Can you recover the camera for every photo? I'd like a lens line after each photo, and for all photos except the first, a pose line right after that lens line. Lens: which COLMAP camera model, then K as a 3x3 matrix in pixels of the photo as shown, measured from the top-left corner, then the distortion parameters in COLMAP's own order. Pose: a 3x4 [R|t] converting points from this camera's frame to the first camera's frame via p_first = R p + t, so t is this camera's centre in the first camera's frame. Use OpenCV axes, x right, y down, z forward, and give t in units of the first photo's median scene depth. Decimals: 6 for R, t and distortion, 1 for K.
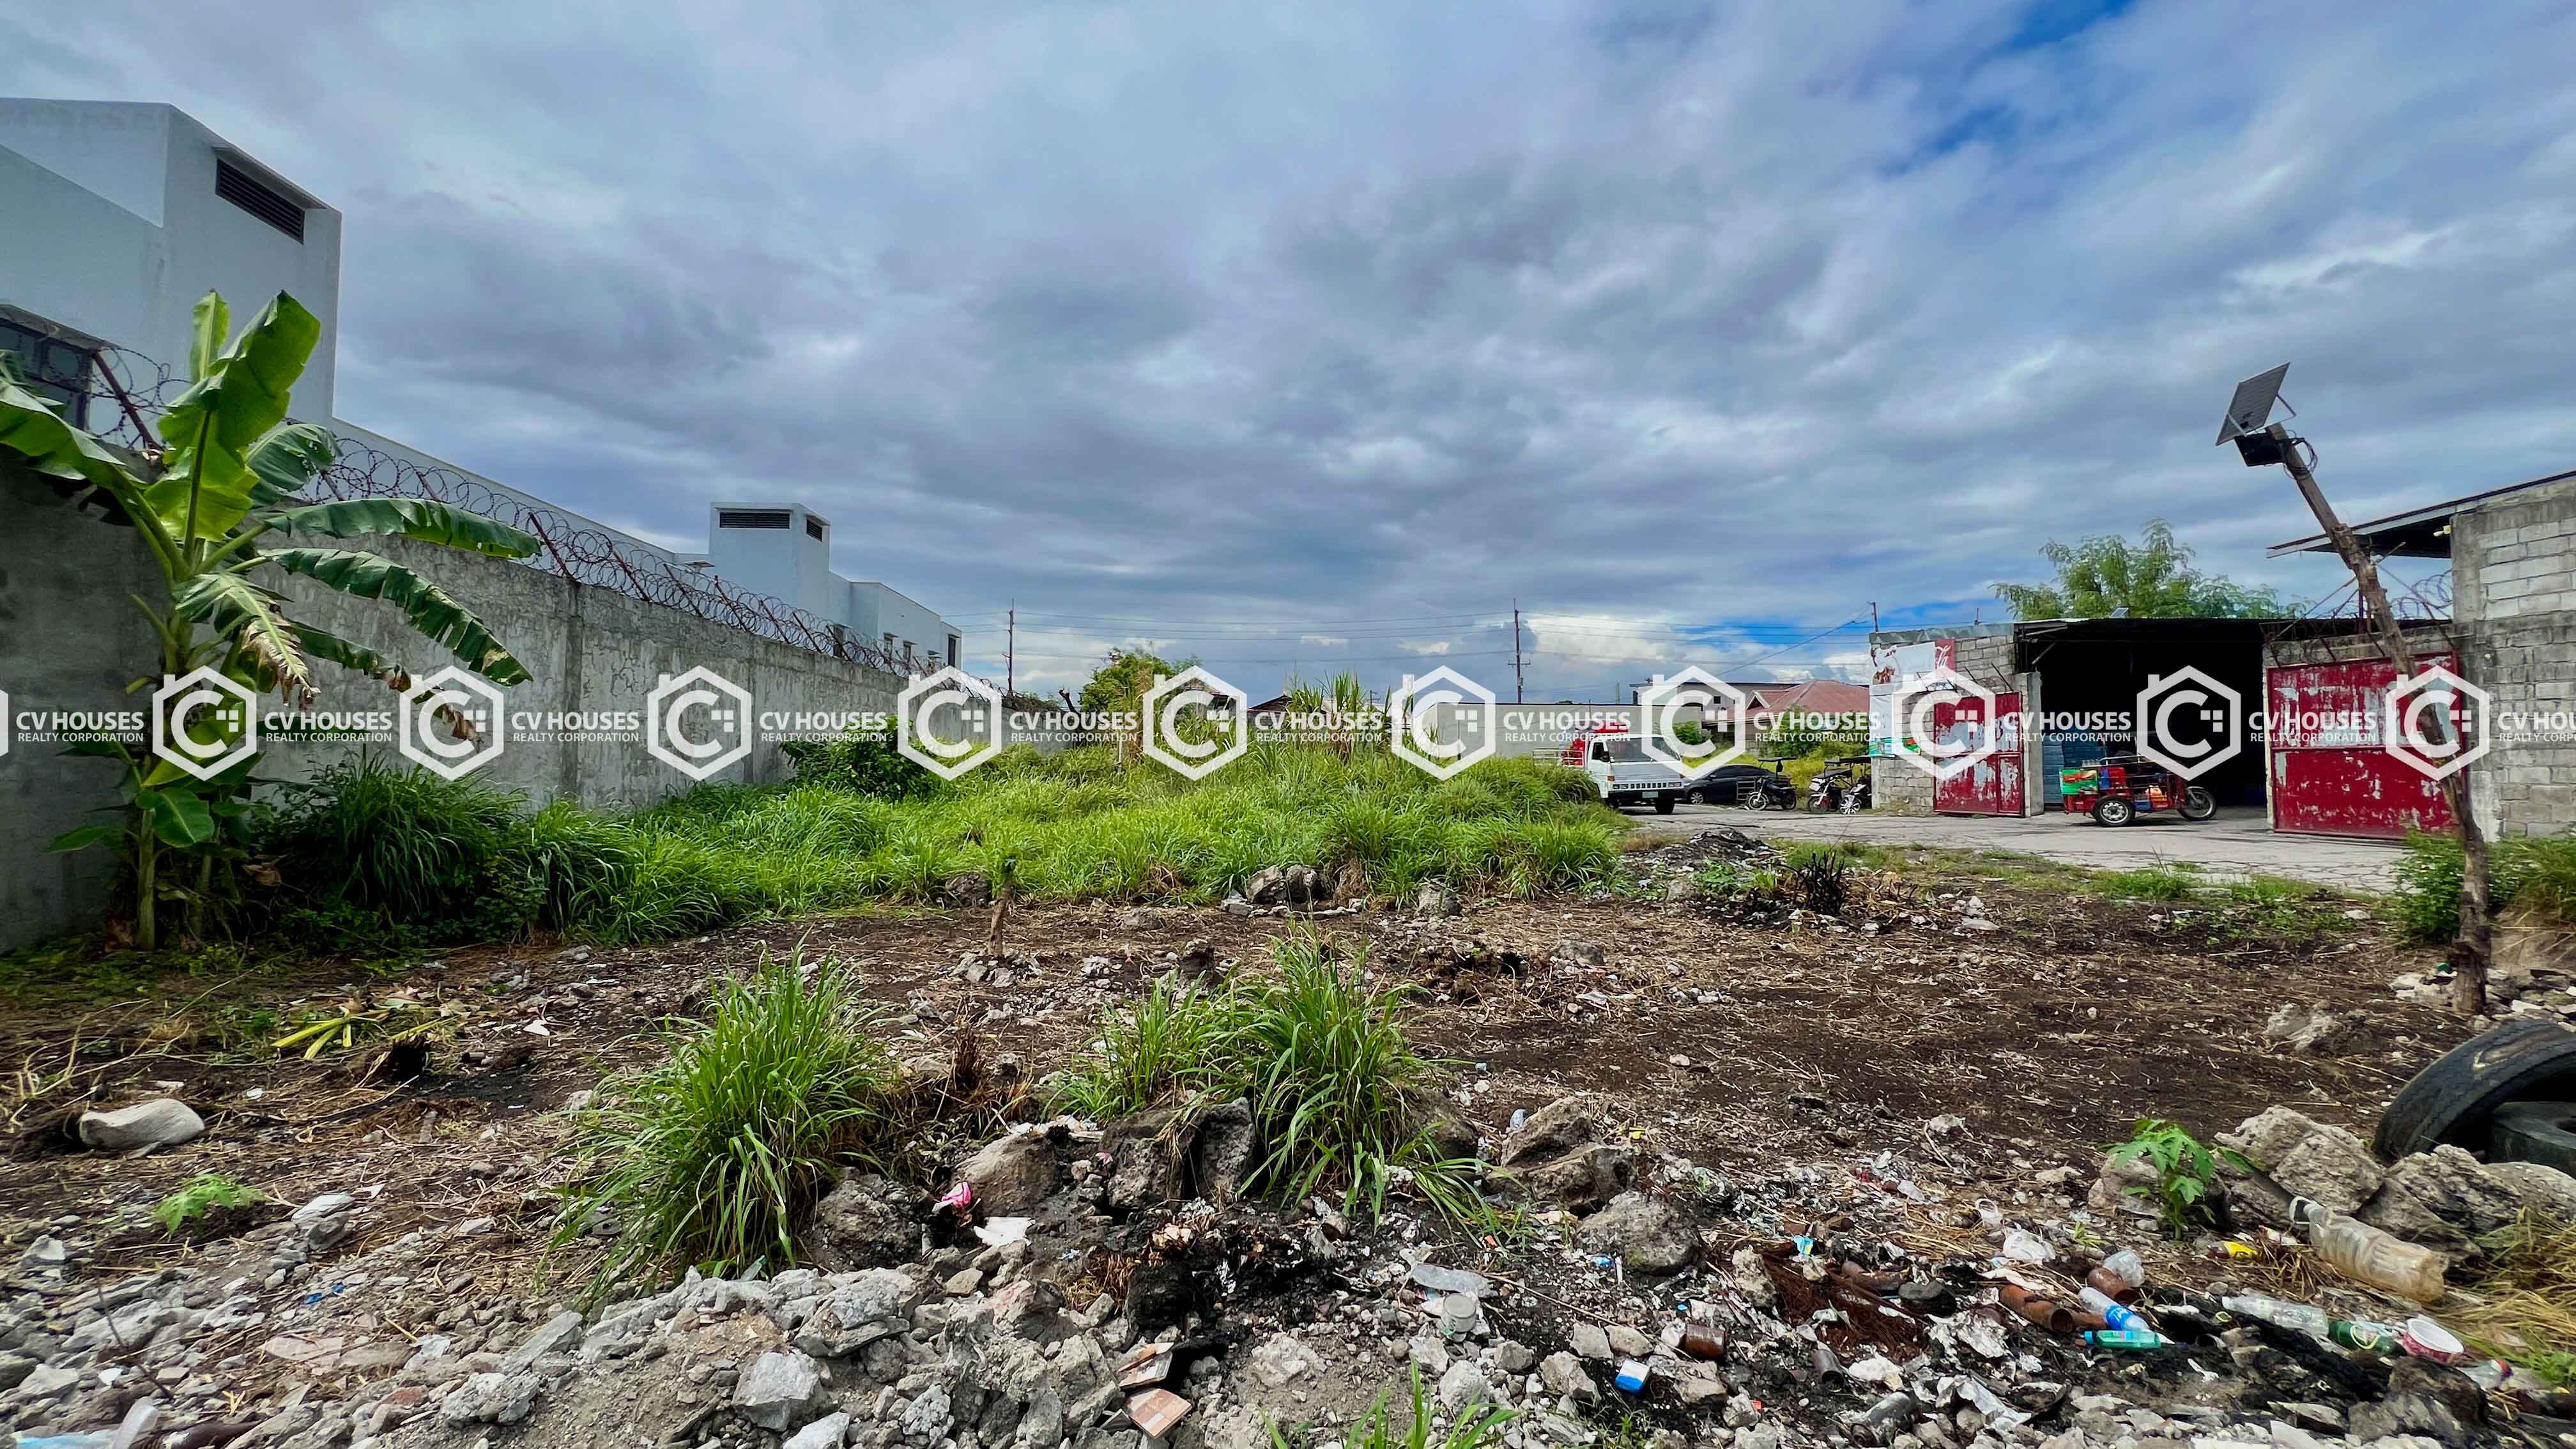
lens RADIAL K [[1027.0, 0, 1288.0], [0, 1027.0, 724.5], [0, 0, 1]] dist [0.015335, 0.000078]
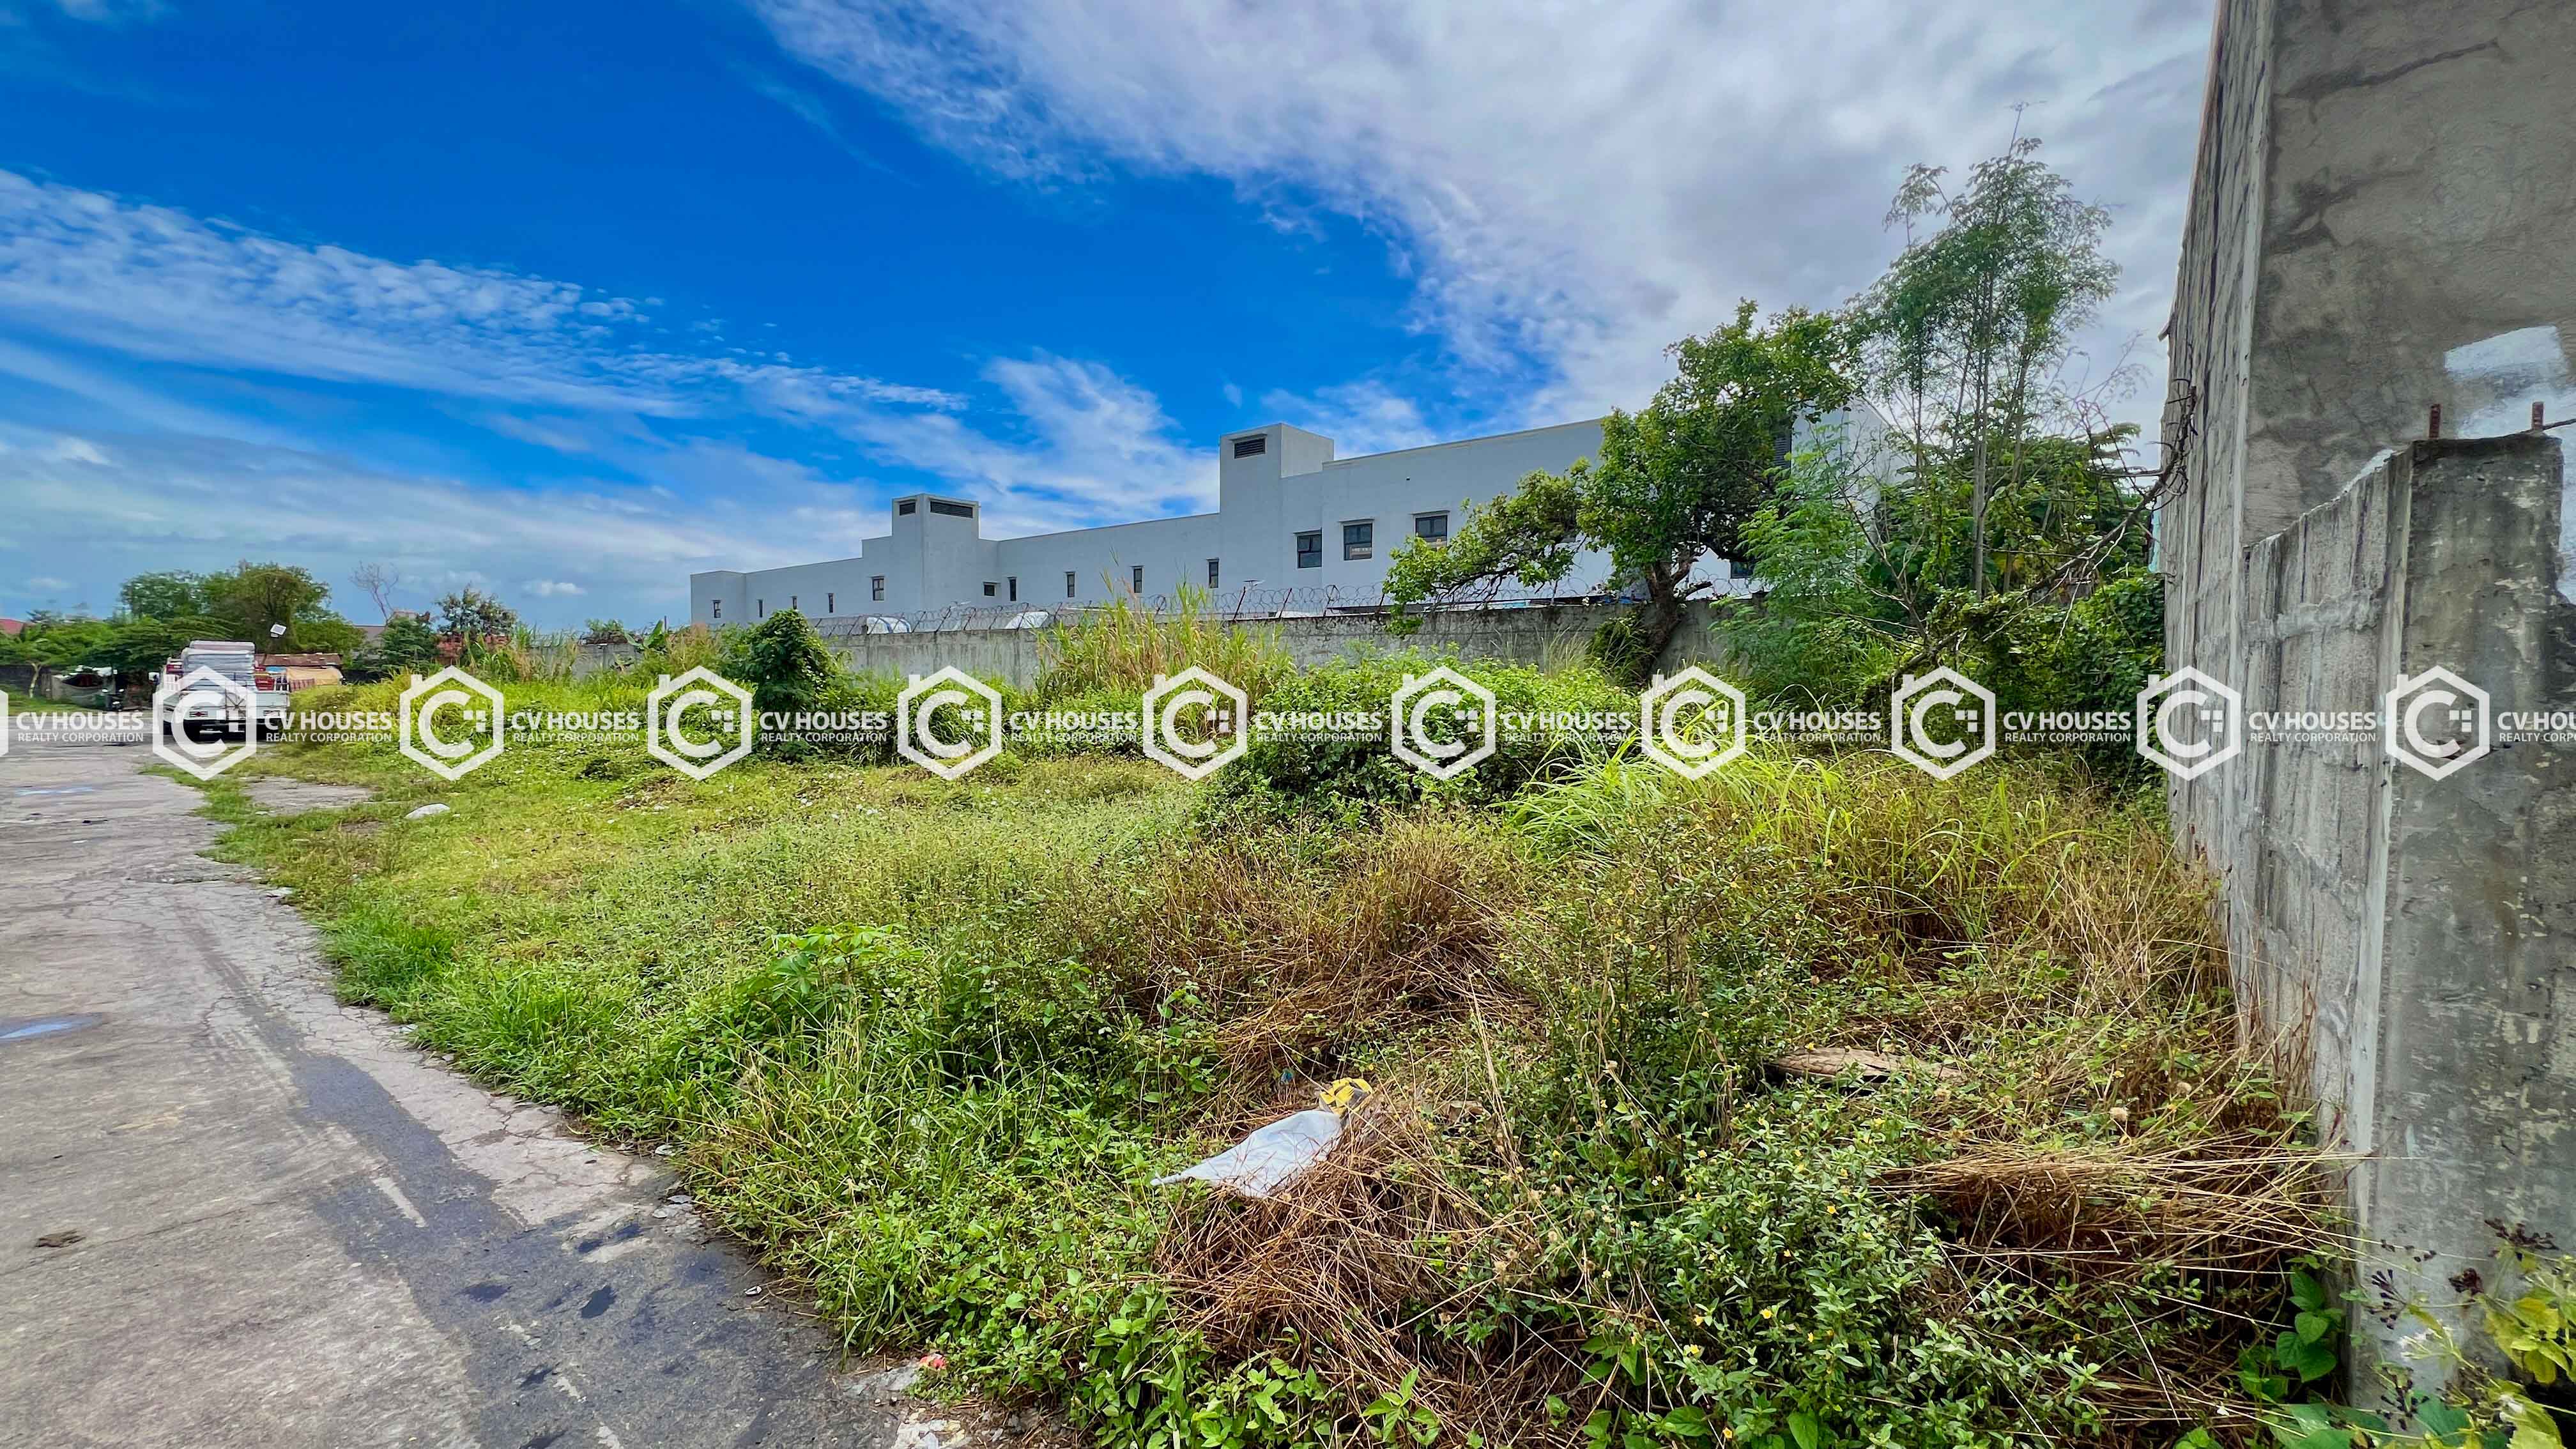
lens RADIAL K [[1042.8, 0, 1288.0], [0, 1042.8, 724.5], [0, 0, 1]] dist [-0.000927, -0.000129]
pose [[1.000000, -0.000019, 0.000904, -0.718841], [0.000019, 1.000000, -0.000109, -0.000039], [-0.000904, 0.000109, 1.000000, -0.004997]]
